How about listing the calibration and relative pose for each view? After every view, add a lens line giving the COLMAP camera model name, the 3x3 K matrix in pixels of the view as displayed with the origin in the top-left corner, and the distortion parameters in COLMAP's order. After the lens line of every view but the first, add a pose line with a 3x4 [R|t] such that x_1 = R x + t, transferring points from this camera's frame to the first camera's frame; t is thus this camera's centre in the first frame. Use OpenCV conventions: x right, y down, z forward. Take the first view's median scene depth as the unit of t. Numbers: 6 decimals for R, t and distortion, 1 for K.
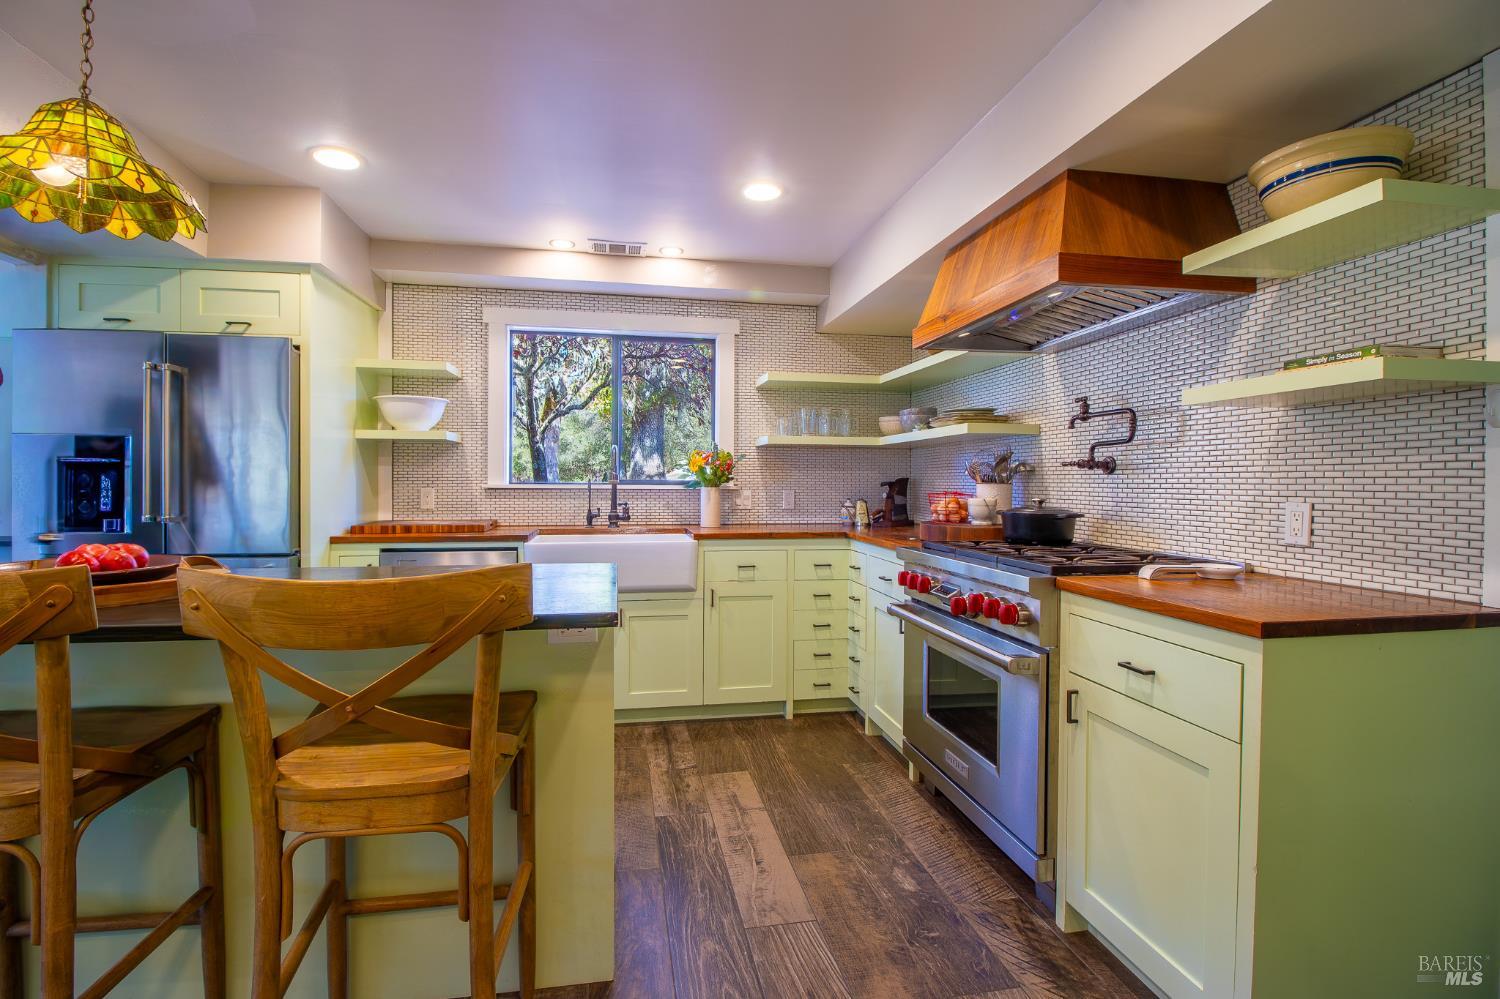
lens RADIAL K [[698.3, 0, 749.0], [0, 698.3, 493.6], [0, 0, 1]] dist [-0.014171, -0.001311]
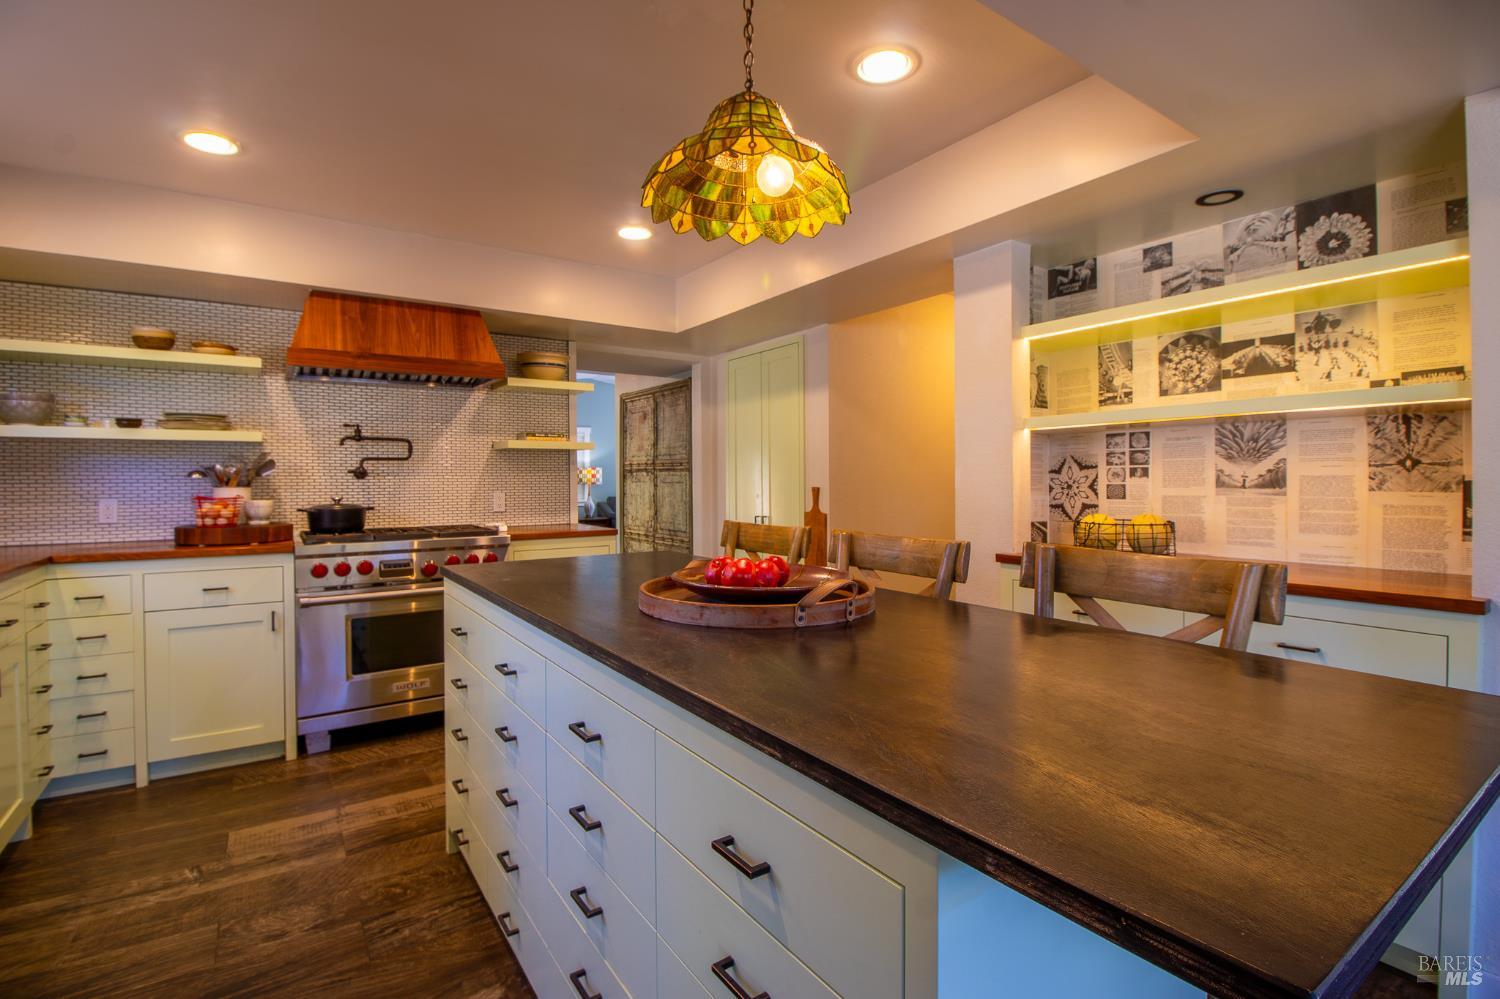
lens RADIAL K [[698.3, 0, 753.9], [0, 698.3, 486.6], [0, 0, 1]] dist [-0.014171, -0.001311]
pose [[-0.419018, -0.012382, 0.907894, -1.082991], [0.015375, 0.999667, 0.020730, -0.027990], [-0.907848, 0.022645, -0.418688, 0.813848]]
